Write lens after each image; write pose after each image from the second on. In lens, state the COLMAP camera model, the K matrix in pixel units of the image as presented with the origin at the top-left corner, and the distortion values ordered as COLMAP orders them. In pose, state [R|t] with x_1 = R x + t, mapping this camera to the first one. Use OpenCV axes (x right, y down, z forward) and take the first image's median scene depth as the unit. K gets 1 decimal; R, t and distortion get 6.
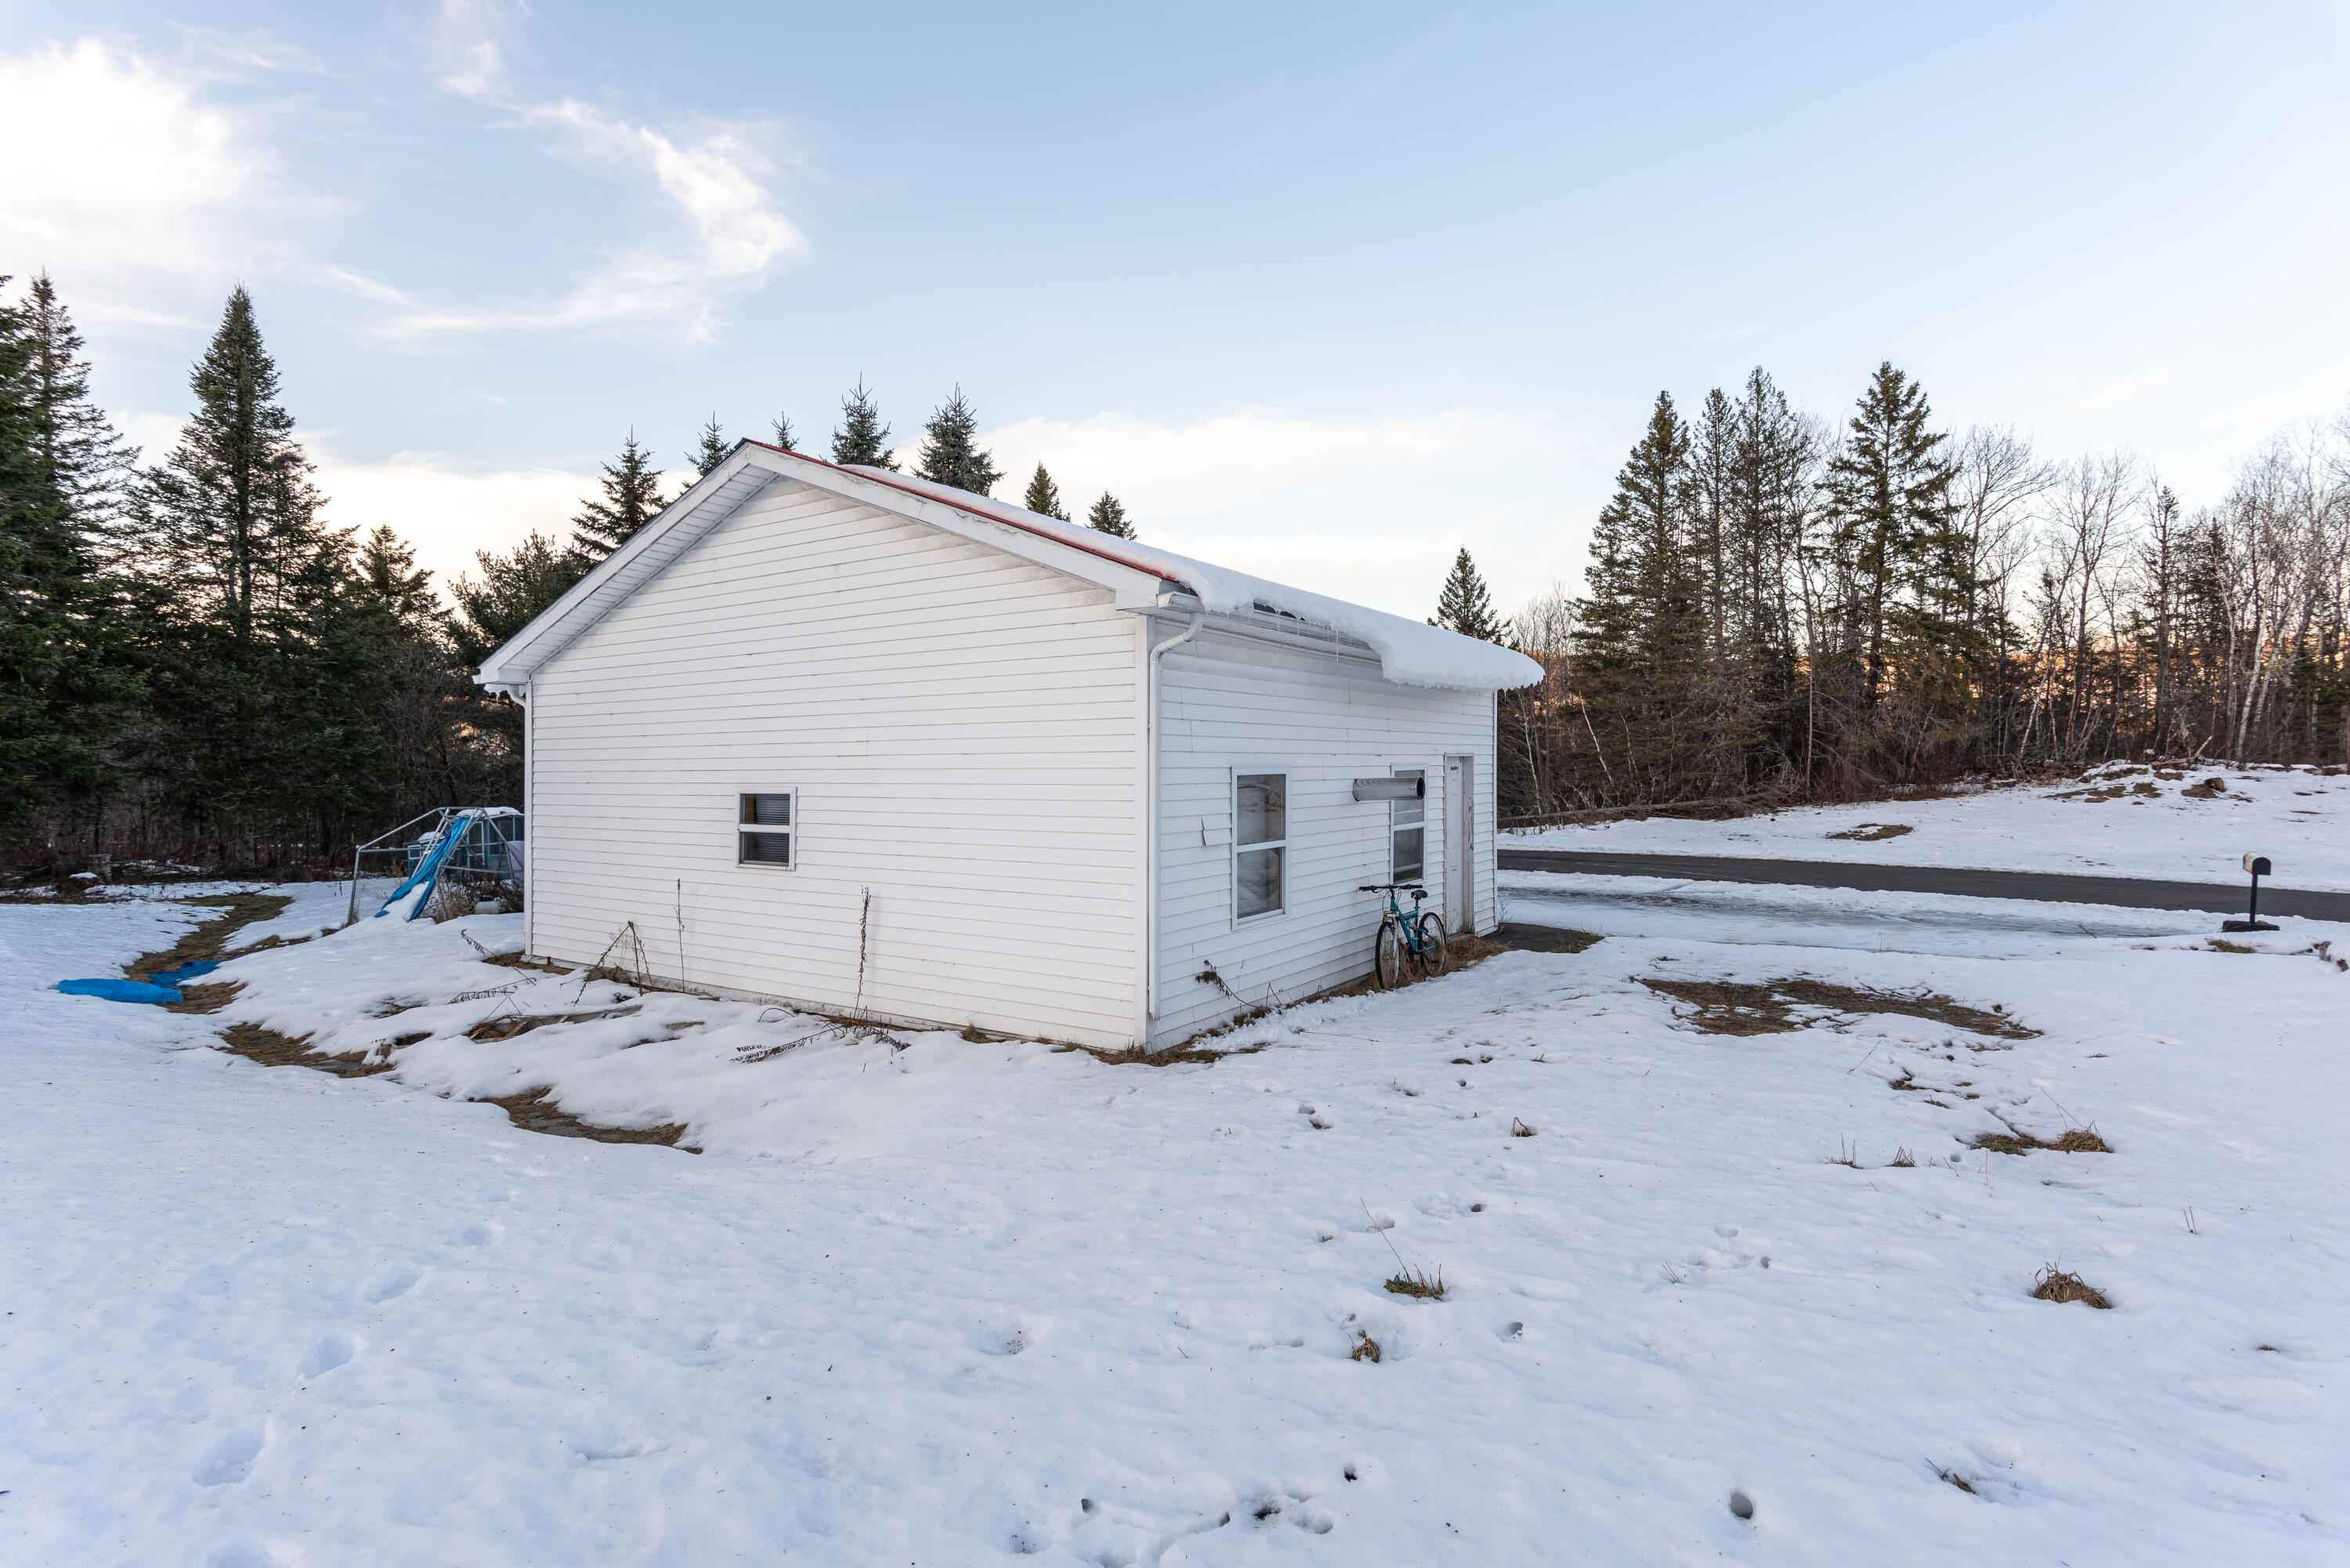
lens RADIAL K [[1180.8, 0, 1177.9], [0, 1180.8, 780.4], [0, 0, 1]] dist [0.004998, -0.001787]
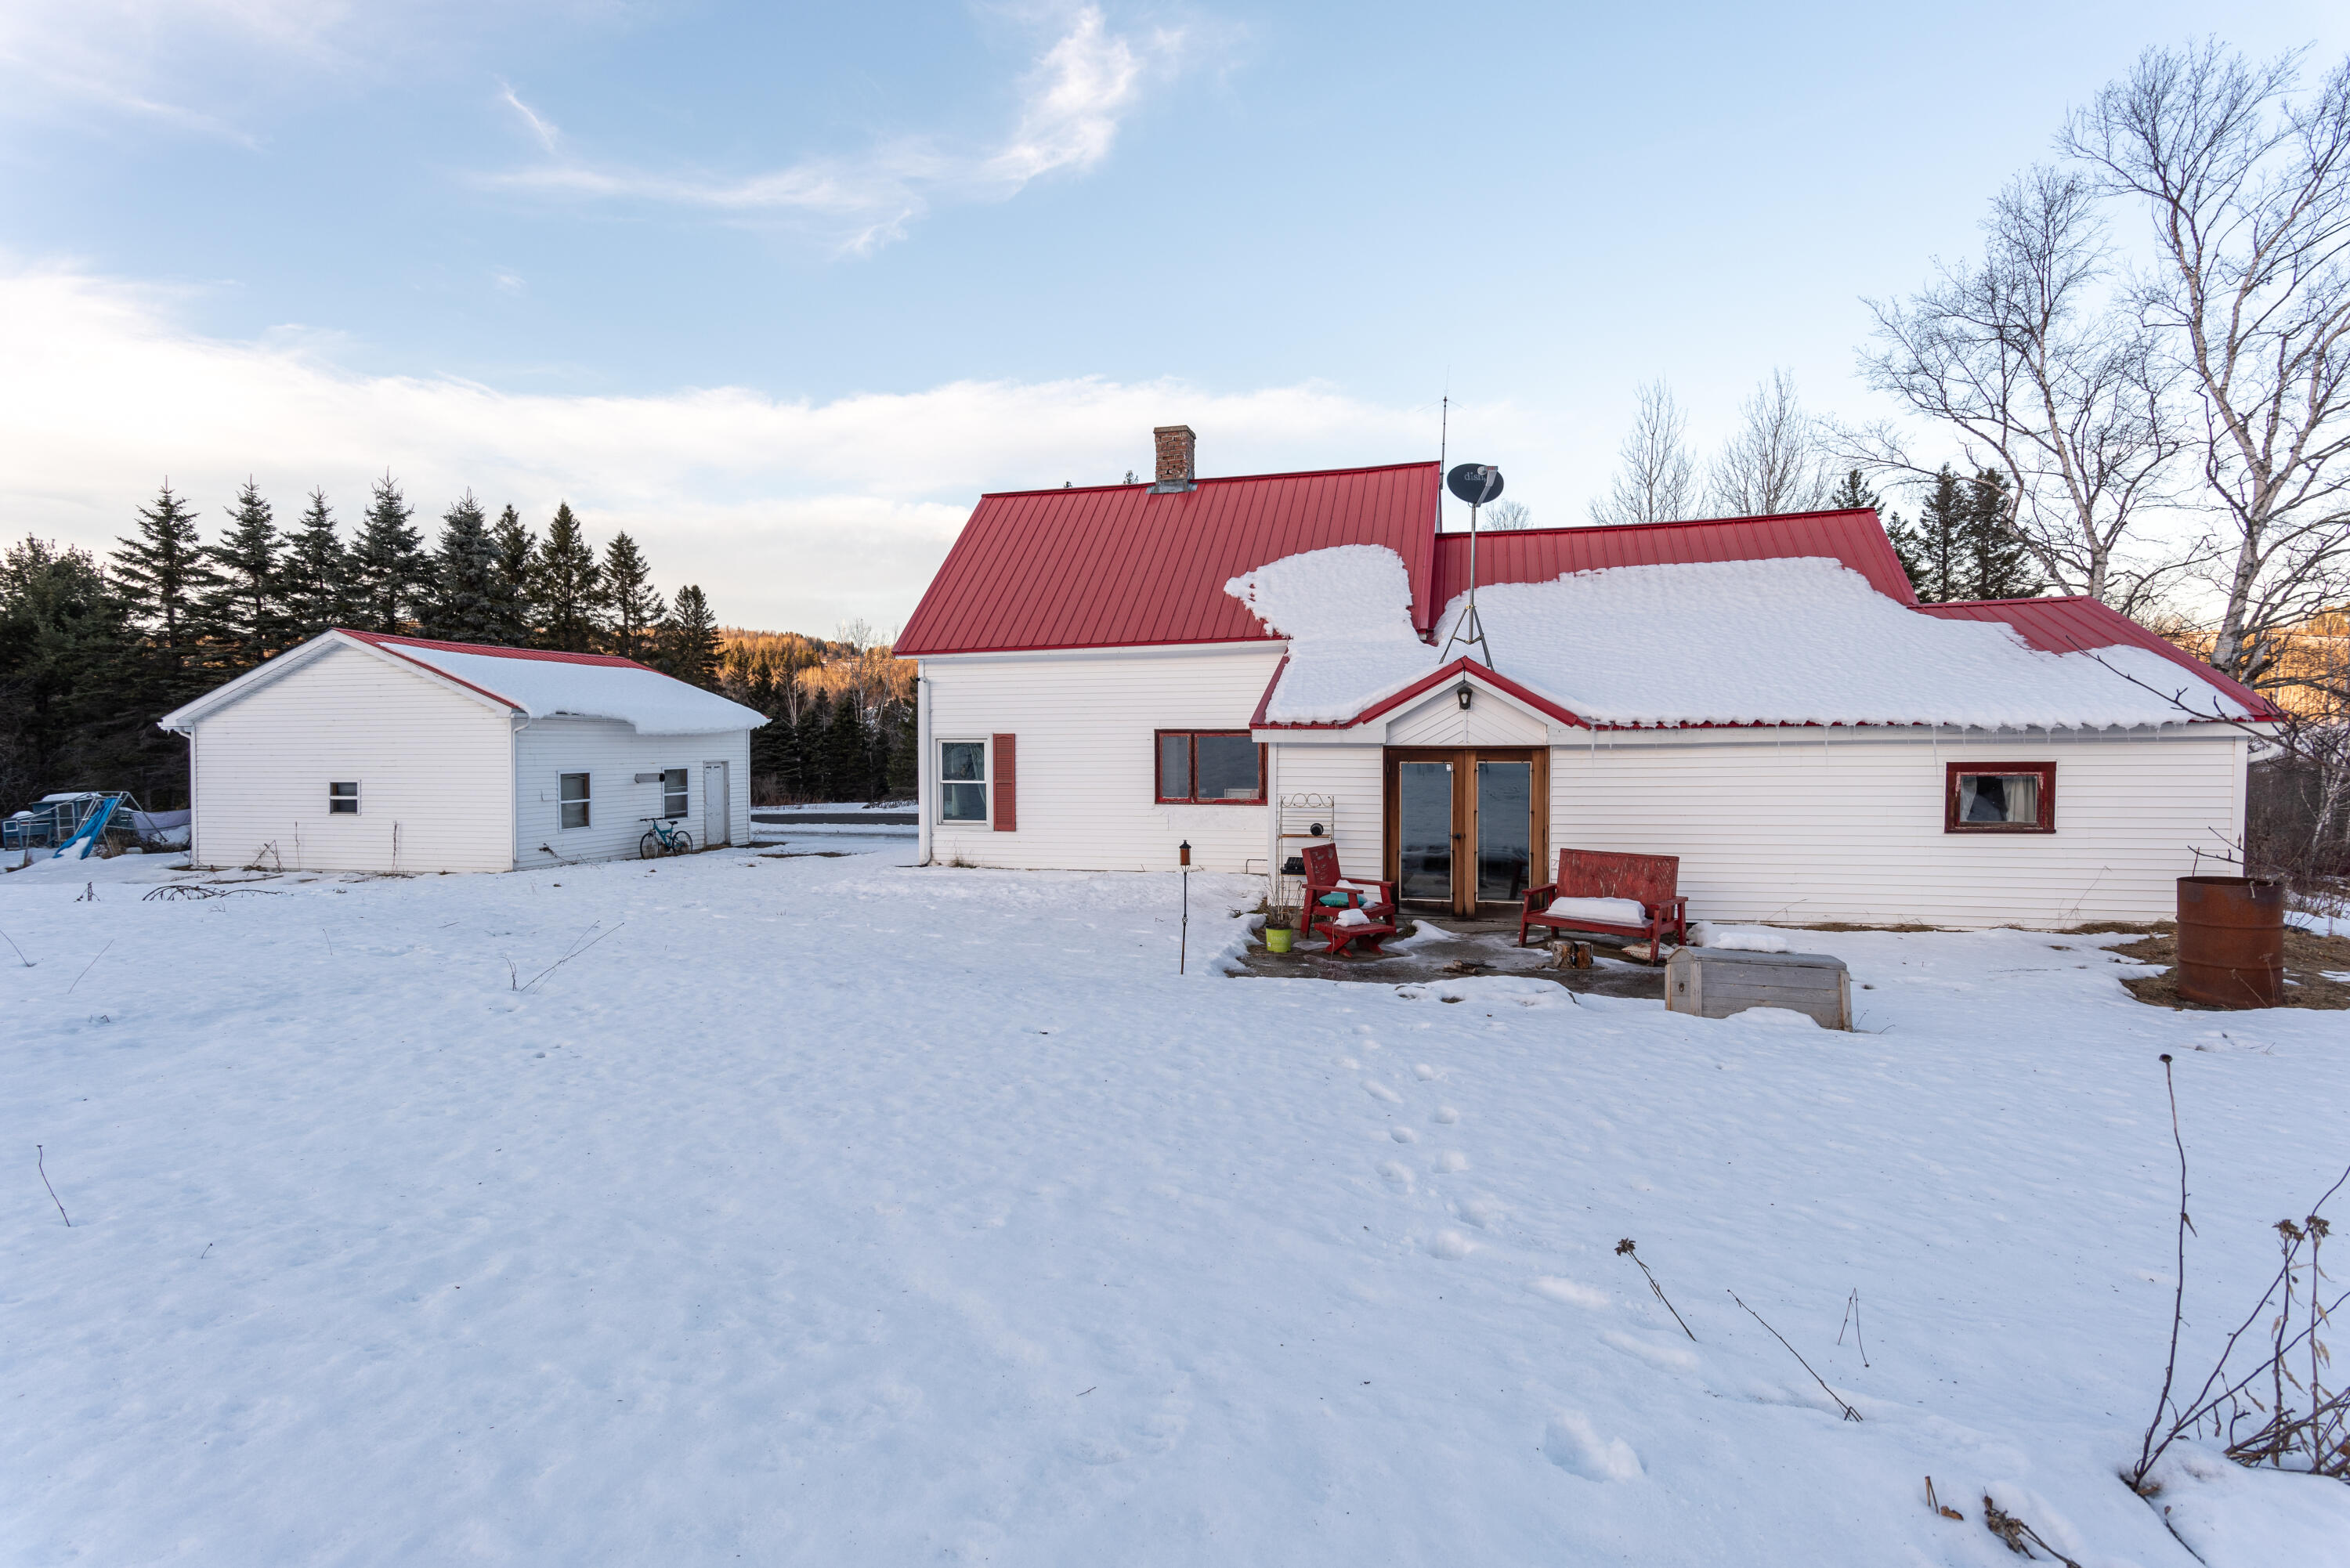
lens RADIAL K [[1140.6, 0, 1172.5], [0, 1140.6, 778.6], [0, 0, 1]] dist [-0.001297, -0.000204]
pose [[0.943391, -0.008974, 0.331561, 0.351715], [0.003389, 0.999843, 0.017420, -0.023771], [-0.331665, -0.015310, 0.943273, -1.312665]]
